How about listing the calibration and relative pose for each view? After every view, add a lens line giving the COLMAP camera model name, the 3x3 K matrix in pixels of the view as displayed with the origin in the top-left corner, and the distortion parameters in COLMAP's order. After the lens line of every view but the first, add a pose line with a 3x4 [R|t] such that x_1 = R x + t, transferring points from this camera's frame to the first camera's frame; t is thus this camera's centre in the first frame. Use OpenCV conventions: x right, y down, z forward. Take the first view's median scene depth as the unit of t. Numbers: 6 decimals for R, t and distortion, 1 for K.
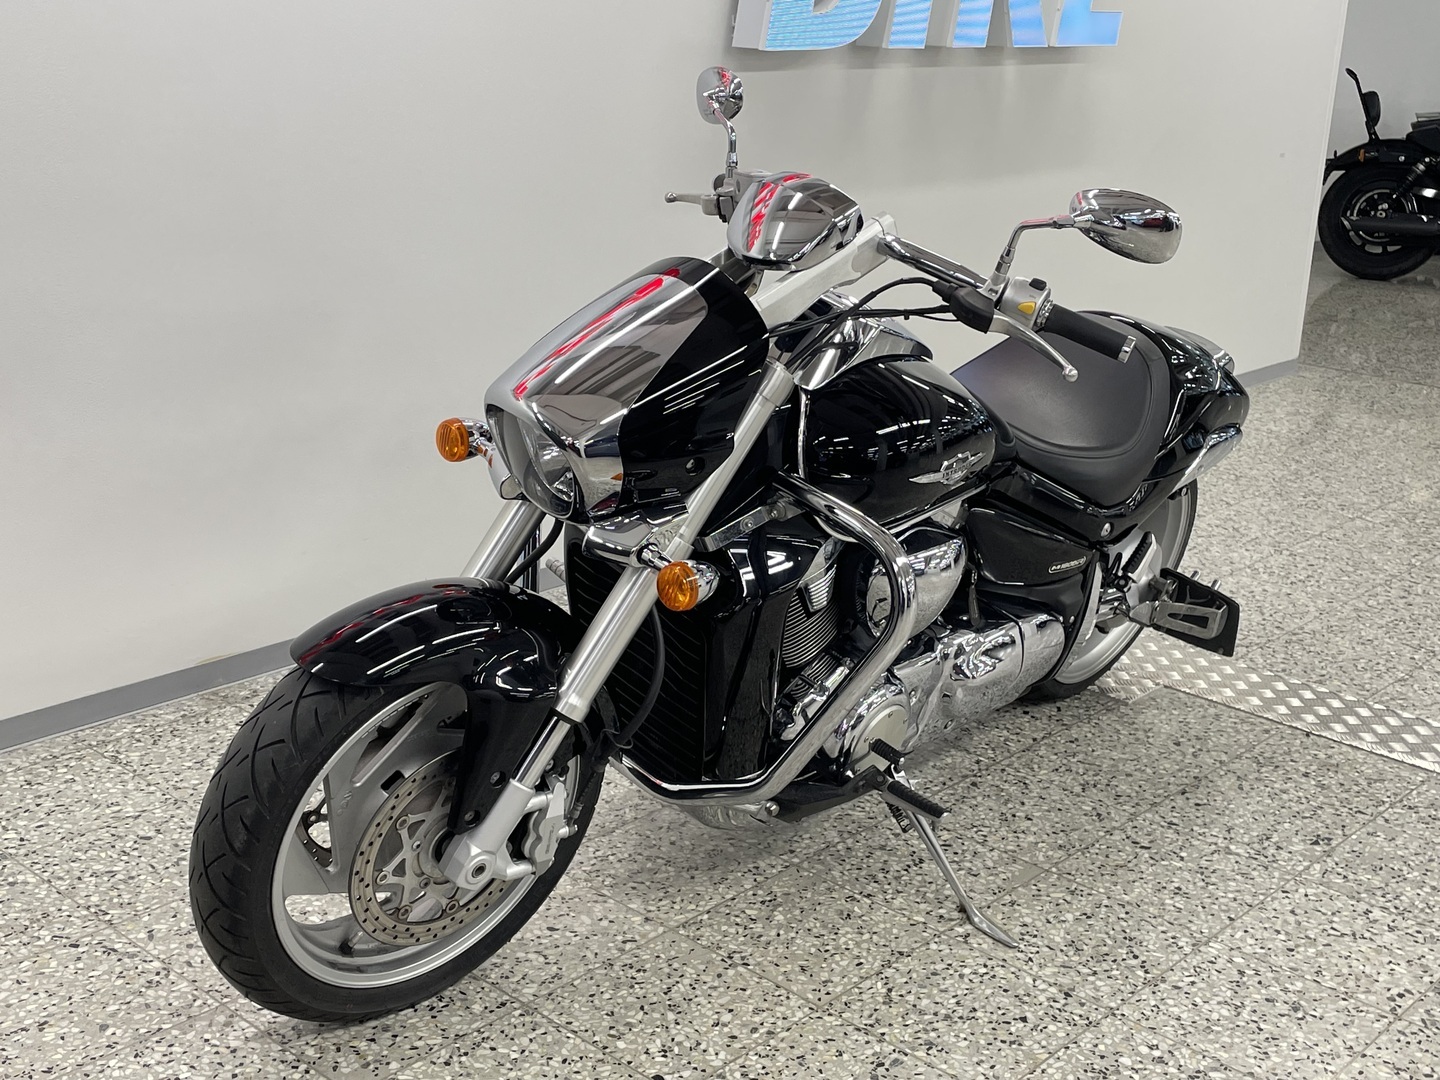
lens RADIAL K [[1769.5, 0, 703.9], [0, 1769.5, 538.4], [0, 0, 1]] dist [0.093372, -0.150926]
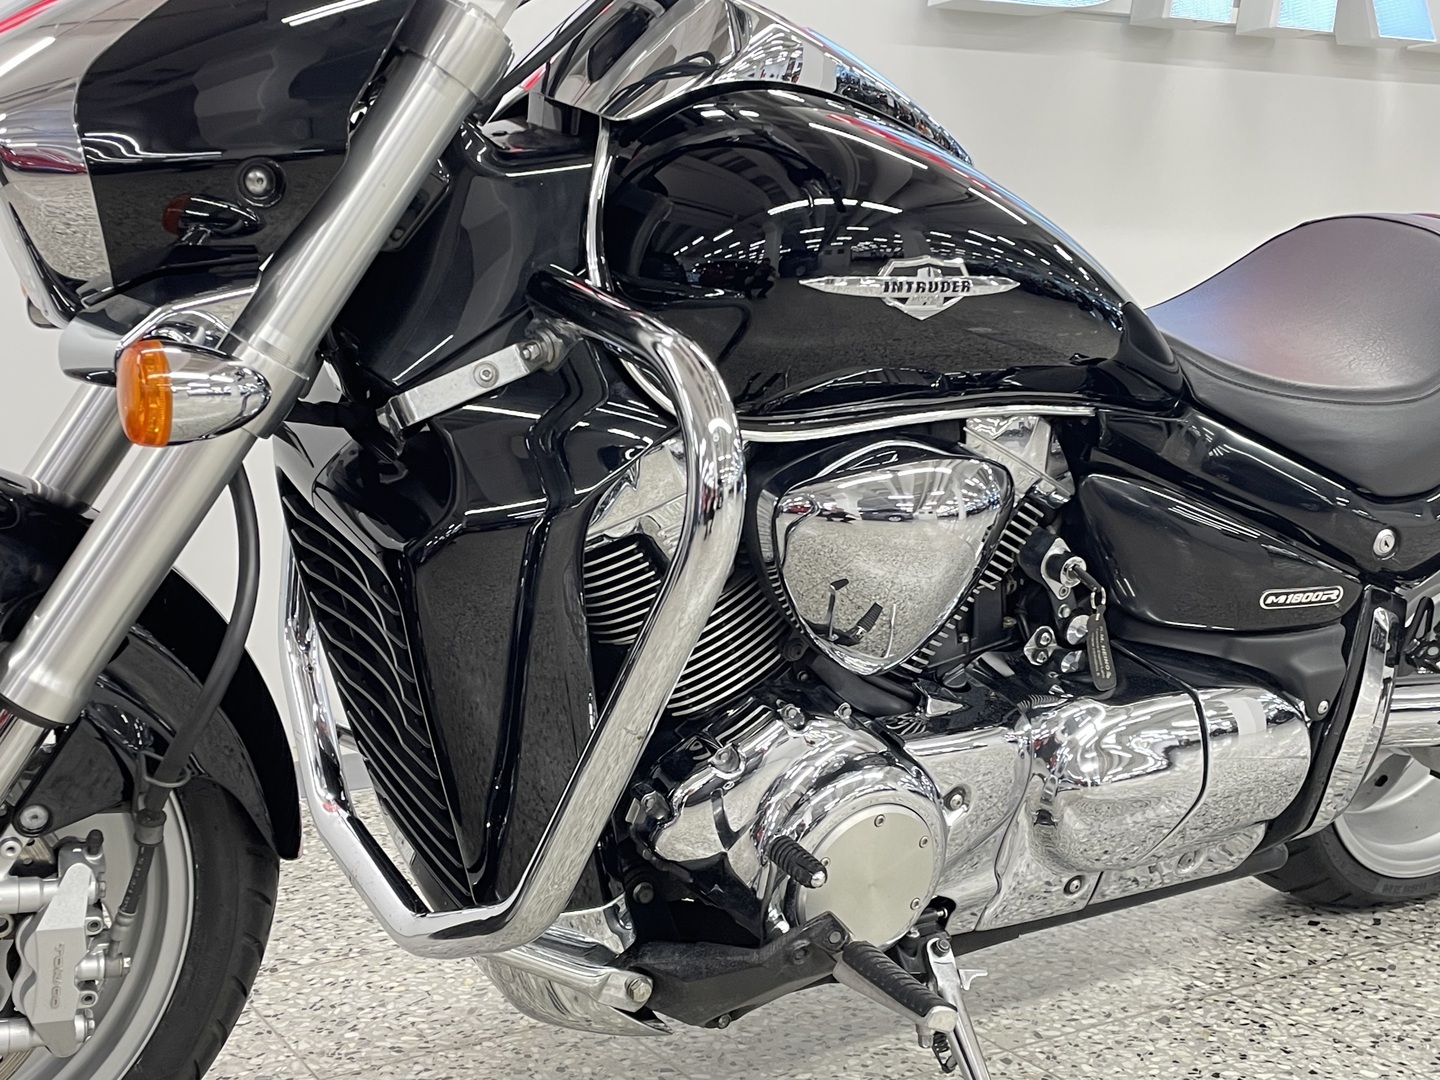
lens RADIAL K [[1800.0, 0, 720.0], [0, 1800.0, 540.0], [0, 0, 1]] dist [0.088825, -0.132392]
pose [[0.962043, -0.008927, -0.272753, 0.176222], [-0.040534, 0.983704, -0.175167, 0.096932], [0.269872, 0.179574, 0.946003, 0.404287]]
